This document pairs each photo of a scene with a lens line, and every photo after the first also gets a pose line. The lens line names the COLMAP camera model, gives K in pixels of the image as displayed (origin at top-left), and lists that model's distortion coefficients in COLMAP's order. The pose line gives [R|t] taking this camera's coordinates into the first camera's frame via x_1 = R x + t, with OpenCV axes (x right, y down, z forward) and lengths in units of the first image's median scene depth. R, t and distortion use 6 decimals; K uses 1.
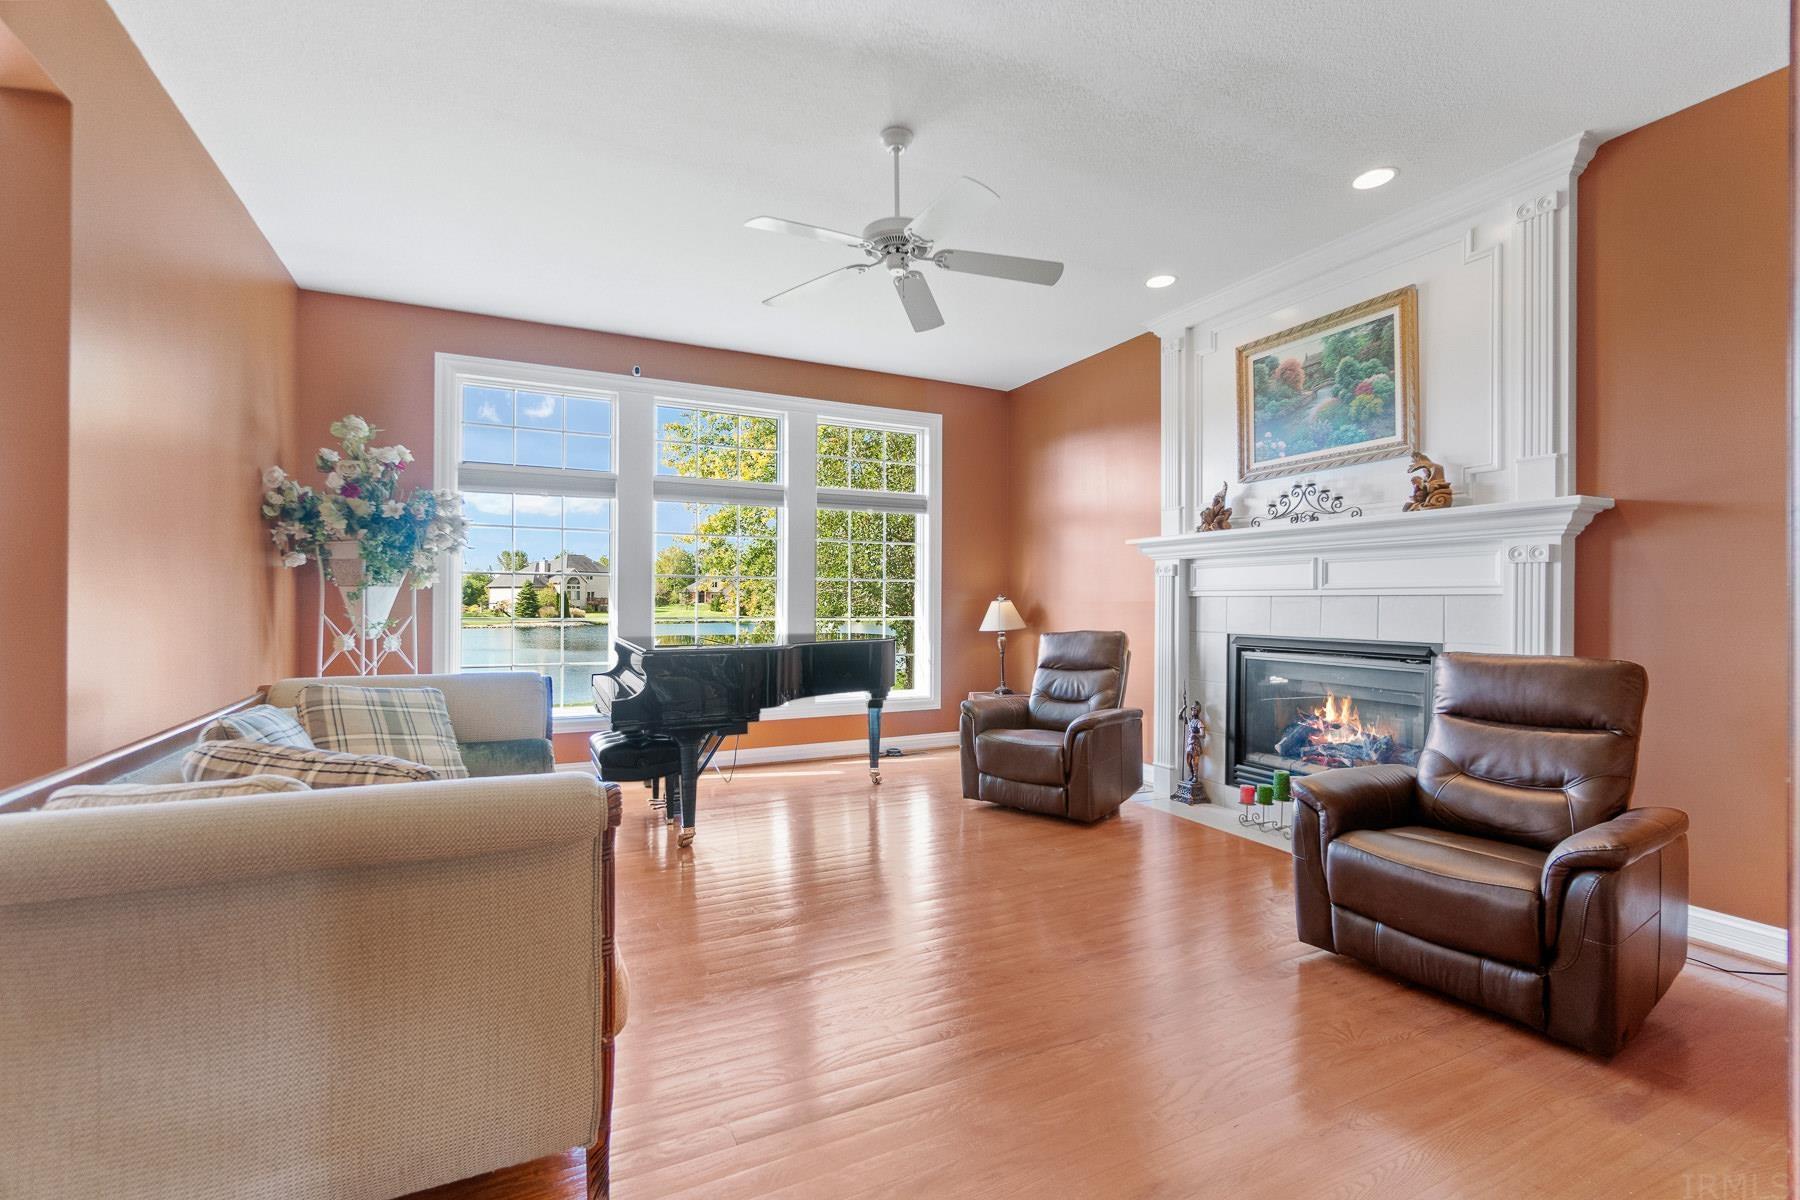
lens RADIAL K [[778.6, 0, 882.7], [0, 778.6, 593.6], [0, 0, 1]] dist [0.001063, 0.001822]
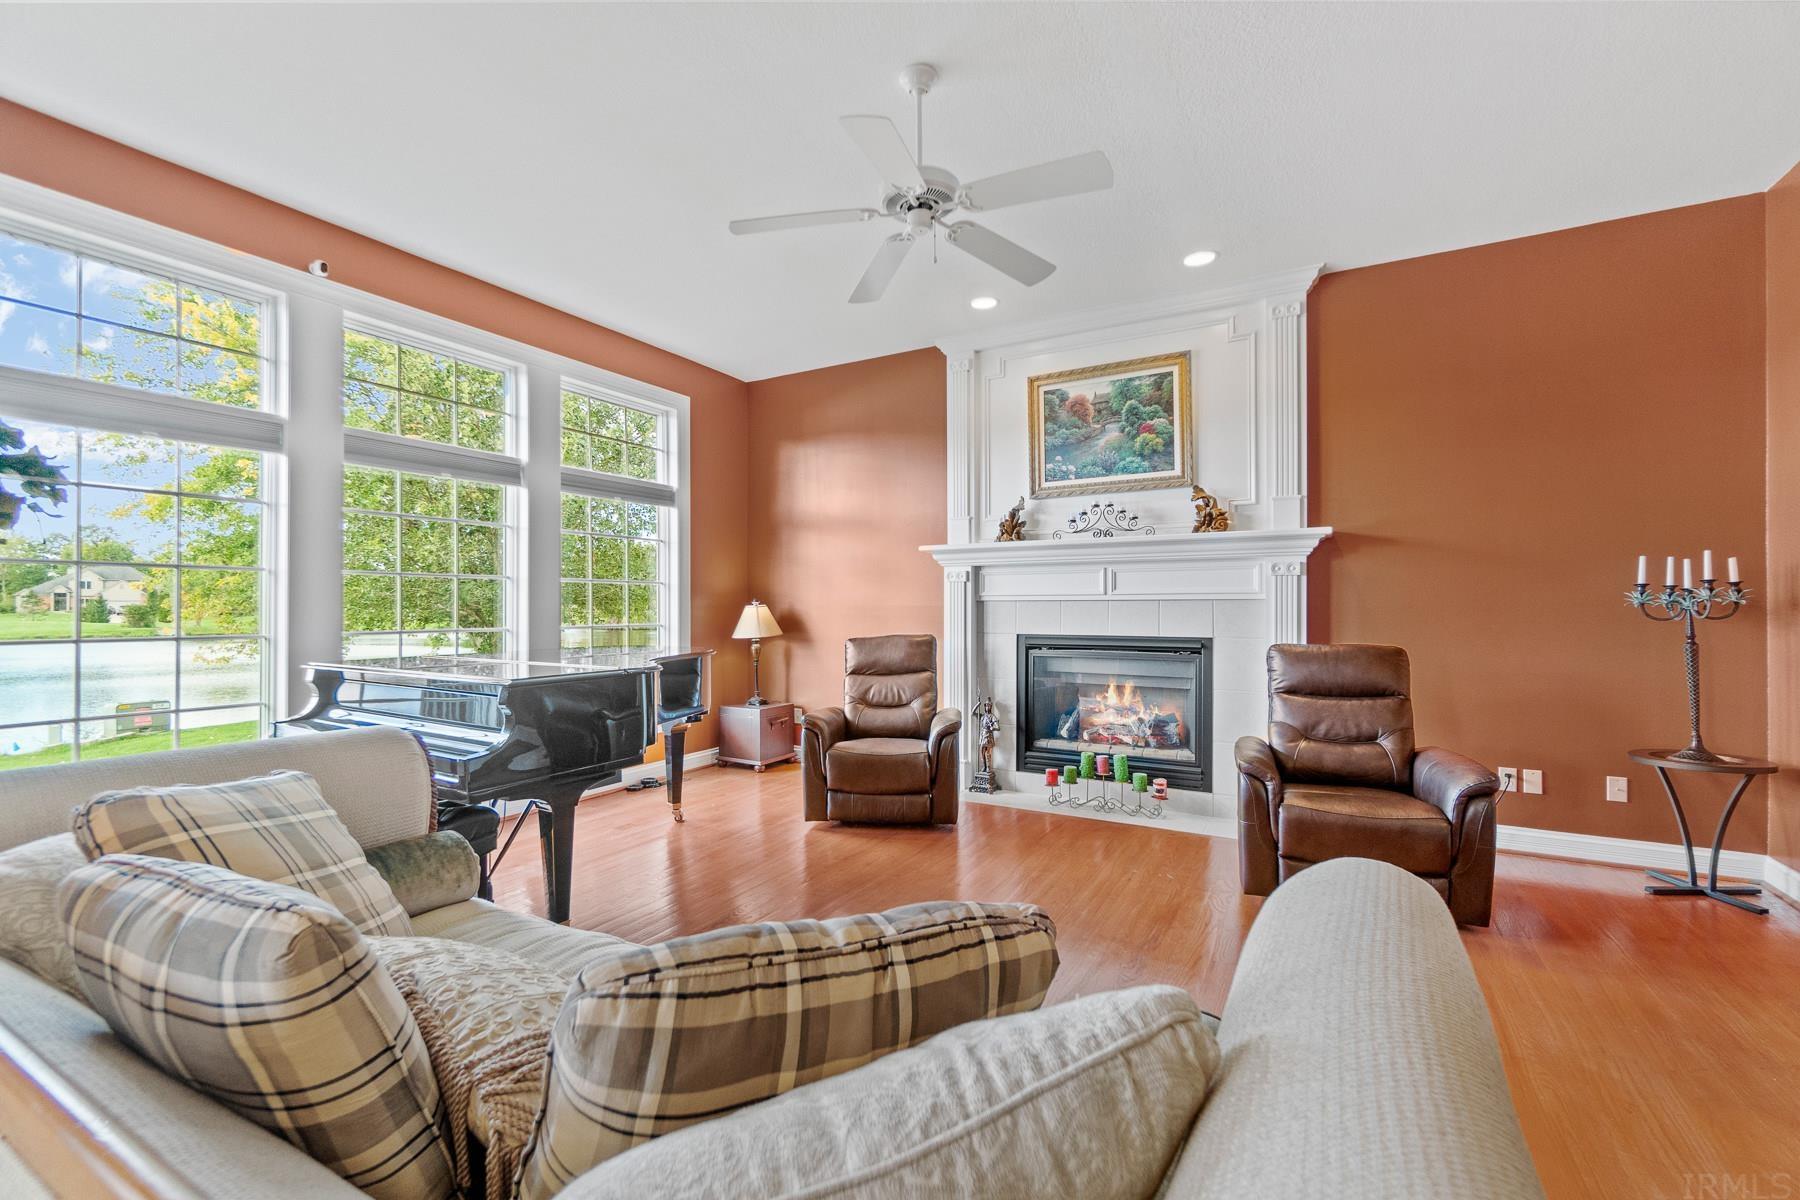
lens RADIAL K [[778.6, 0, 890.0], [0, 778.6, 599.7], [0, 0, 1]] dist [0.001063, 0.001822]
pose [[0.827700, -0.001666, 0.561169, -0.352561], [-0.000221, 0.999995, 0.003294, -0.001576], [-0.561171, -0.002850, 0.827695, 0.201810]]
